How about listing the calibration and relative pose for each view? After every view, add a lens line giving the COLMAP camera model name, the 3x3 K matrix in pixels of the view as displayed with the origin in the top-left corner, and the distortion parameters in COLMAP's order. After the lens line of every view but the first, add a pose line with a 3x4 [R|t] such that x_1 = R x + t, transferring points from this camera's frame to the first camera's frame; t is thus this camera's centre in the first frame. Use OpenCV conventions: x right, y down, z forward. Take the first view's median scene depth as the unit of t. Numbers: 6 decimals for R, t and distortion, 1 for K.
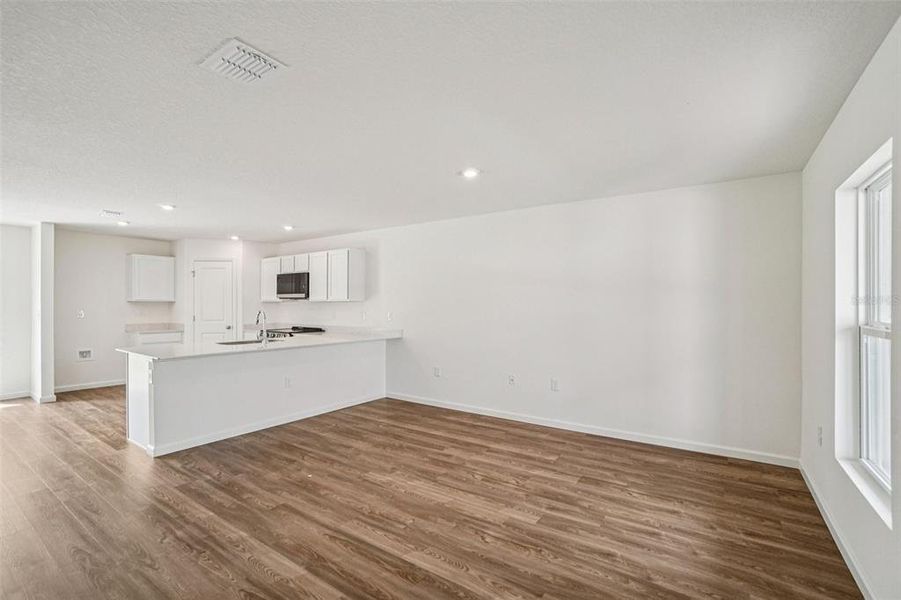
lens RADIAL K [[405.6, 0, 445.8], [0, 405.6, 298.4], [0, 0, 1]] dist [-0.058936, 0.031750]
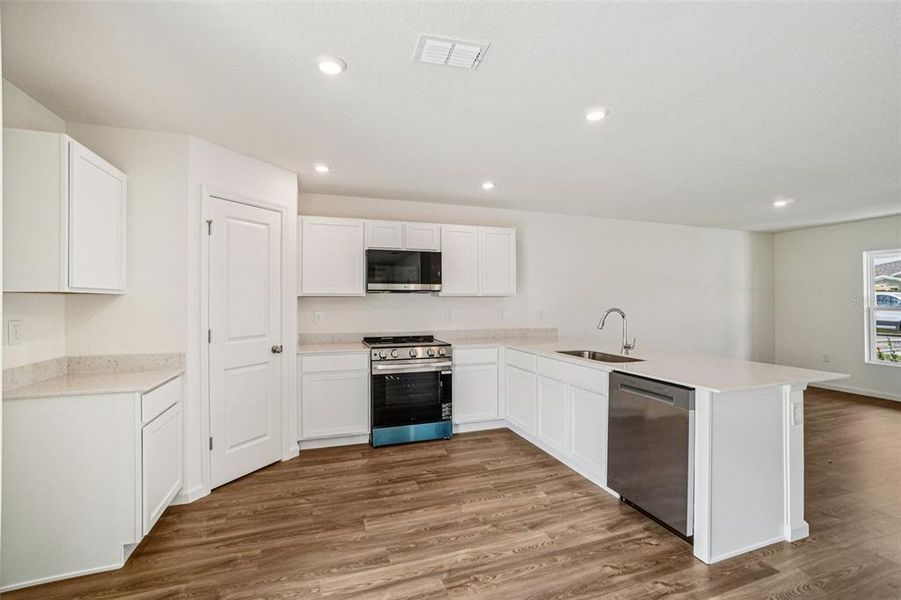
lens RADIAL K [[399.5, 0, 449.1], [0, 399.5, 294.9], [0, 0, 1]] dist [-0.023518, 0.000642]
pose [[0.587322, 0.000879, 0.809353, -1.326269], [-0.007567, 0.999962, 0.004405, 0.005563], [-0.809318, -0.008711, 0.587306, 0.917115]]
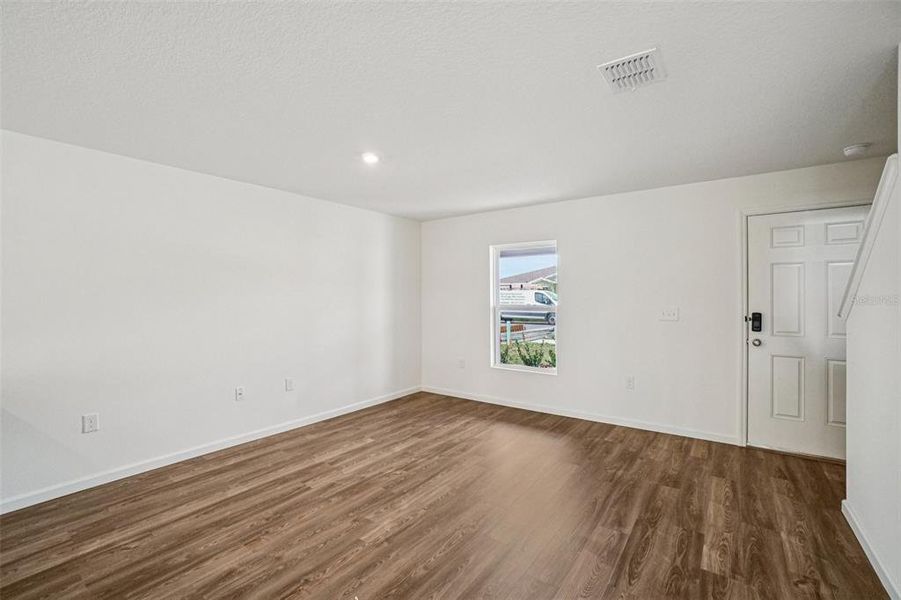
lens RADIAL K [[399.5, 0, 449.1], [0, 399.5, 294.9], [0, 0, 1]] dist [-0.023518, 0.000642]
pose [[0.023118, 0.001101, 0.999732, -0.672270], [-0.016095, 0.999870, -0.000729, 0.000594], [-0.999603, -0.016074, 0.023133, 0.634163]]
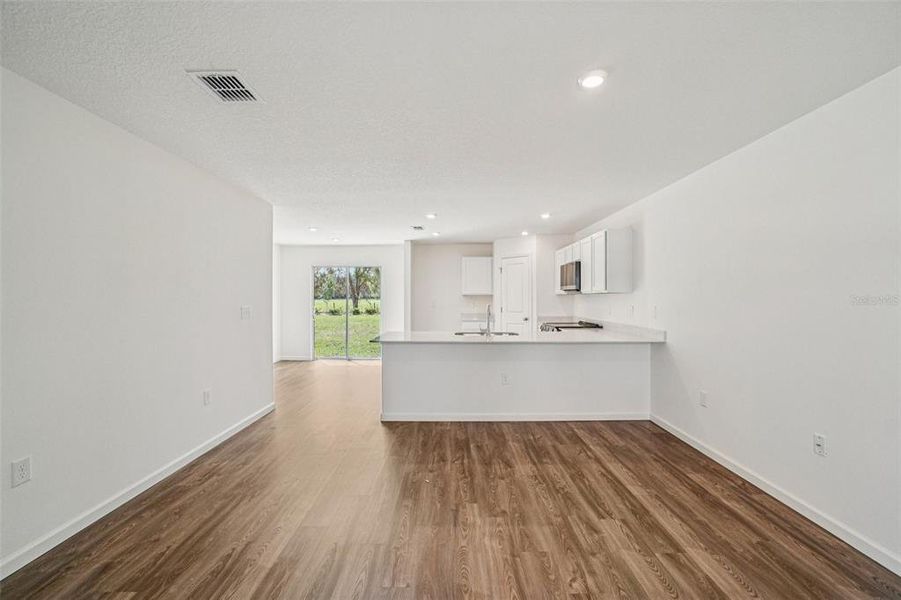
lens RADIAL K [[399.5, 0, 449.1], [0, 399.5, 294.9], [0, 0, 1]] dist [-0.023518, 0.000642]
pose [[0.568338, -0.008440, -0.822752, 0.337850], [0.017394, 0.999847, 0.001759, 0.006048], [0.822612, -0.015311, 0.568398, 0.382997]]
